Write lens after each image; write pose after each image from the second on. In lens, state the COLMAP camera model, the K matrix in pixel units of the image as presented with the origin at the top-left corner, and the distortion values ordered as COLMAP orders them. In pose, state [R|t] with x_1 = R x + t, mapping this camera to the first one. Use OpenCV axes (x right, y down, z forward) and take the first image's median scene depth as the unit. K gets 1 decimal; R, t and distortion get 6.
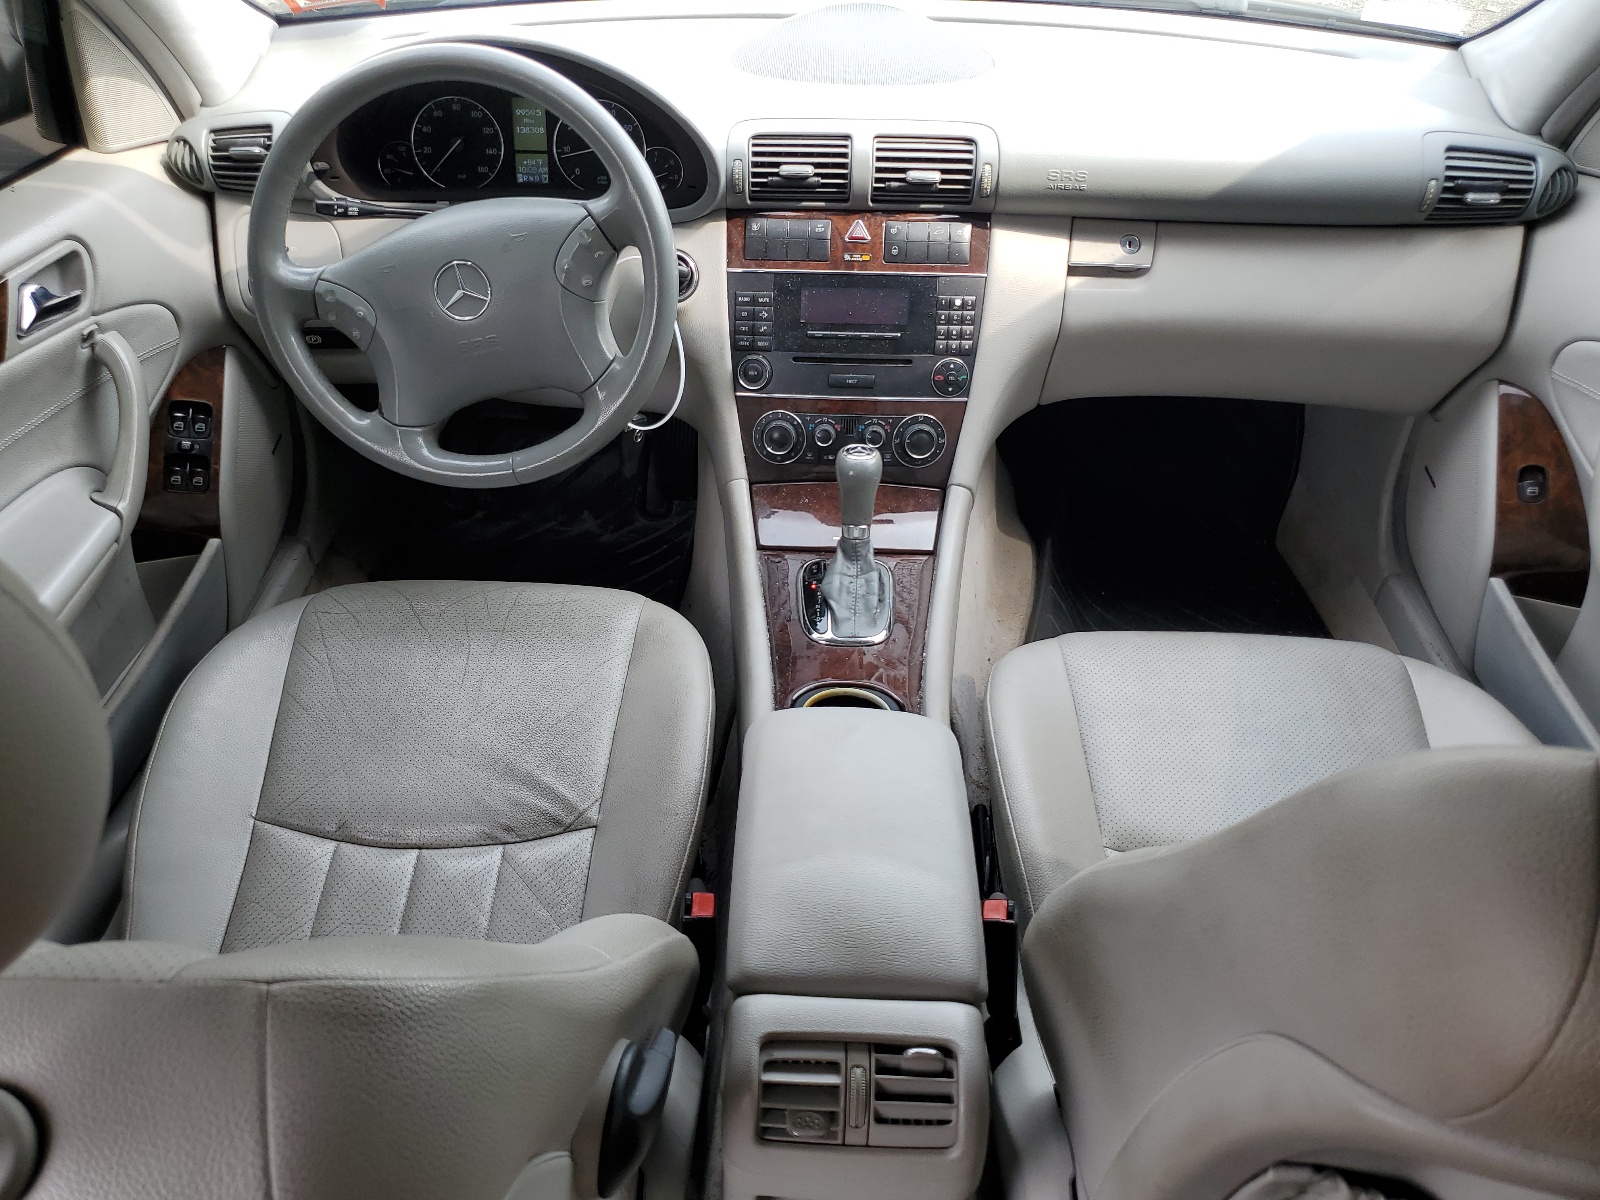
lens RADIAL K [[1219.6, 0, 803.1], [0, 1219.6, 596.9], [0, 0, 1]] dist [0.009426, 0.001455]
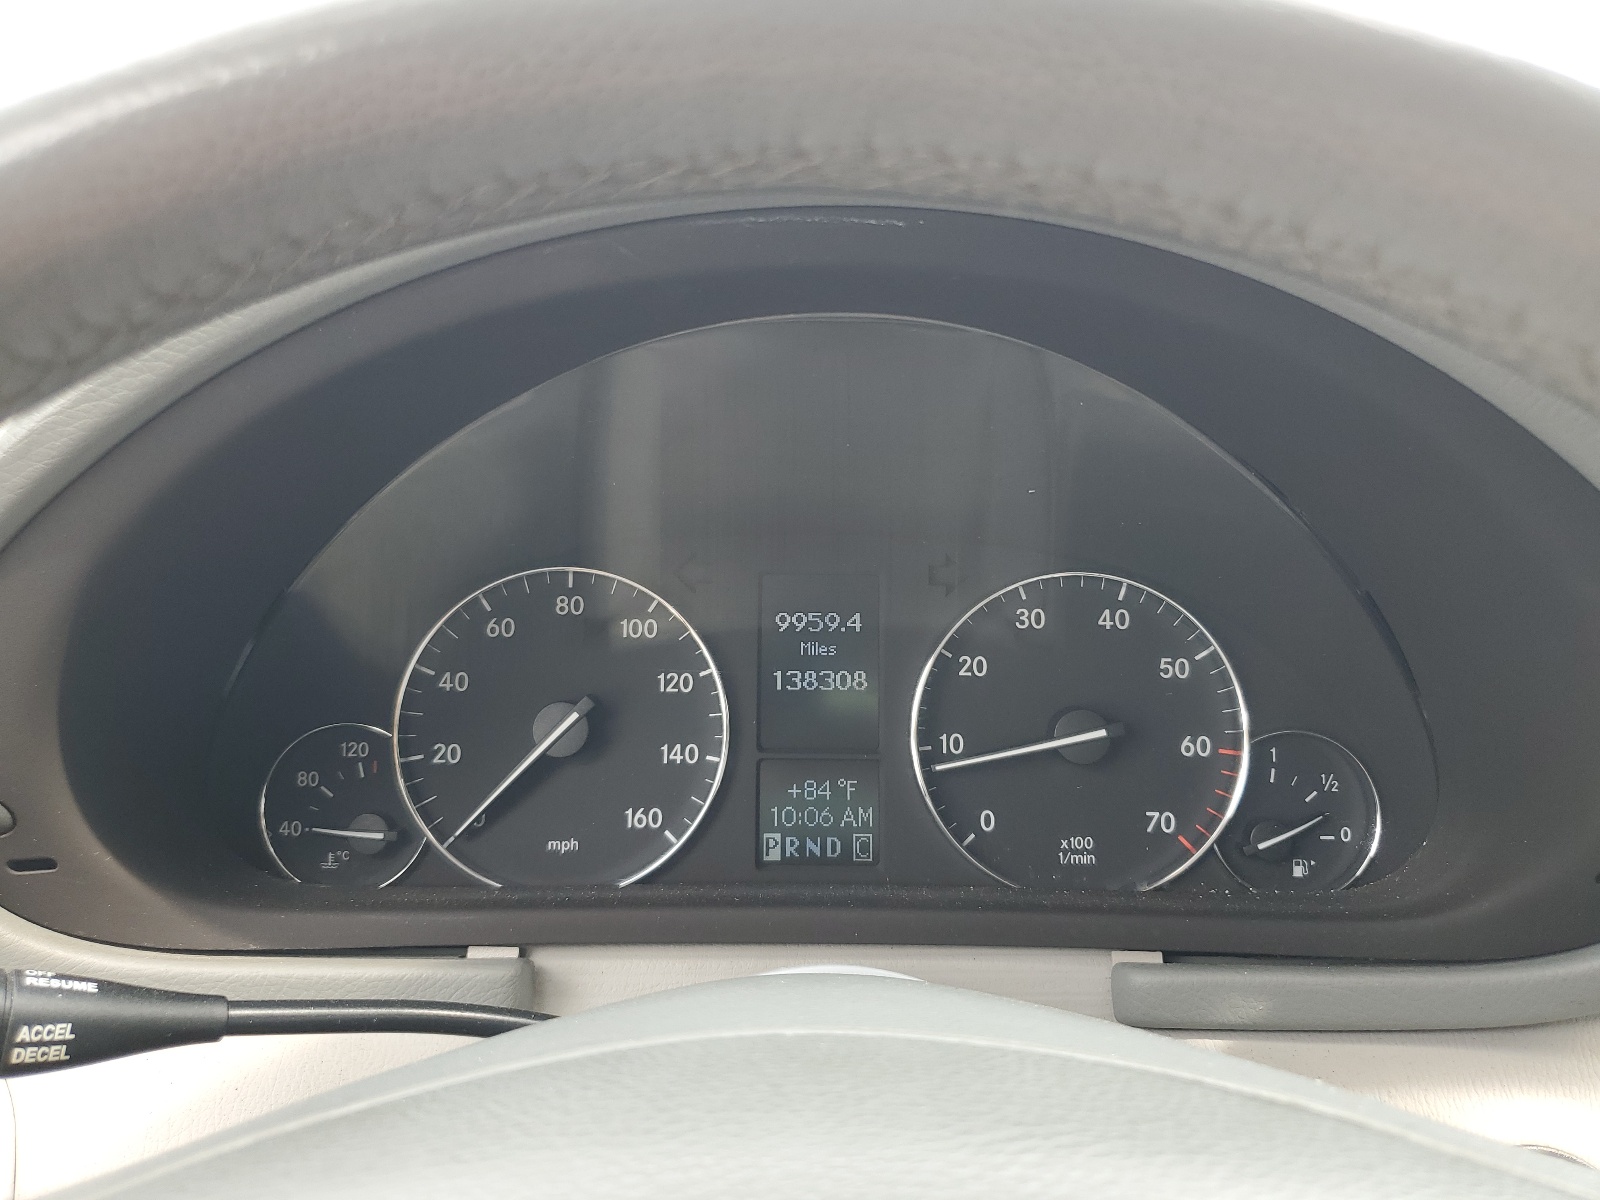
lens RADIAL K [[1219.6, 0, 798.4], [0, 1219.6, 598.3], [0, 0, 1]] dist [0.009426, 0.001455]
pose [[0.999885, -0.013003, -0.007841, -0.224977], [0.007908, 0.886767, -0.462149, -0.268210], [0.012963, 0.462033, 0.886768, 0.739153]]
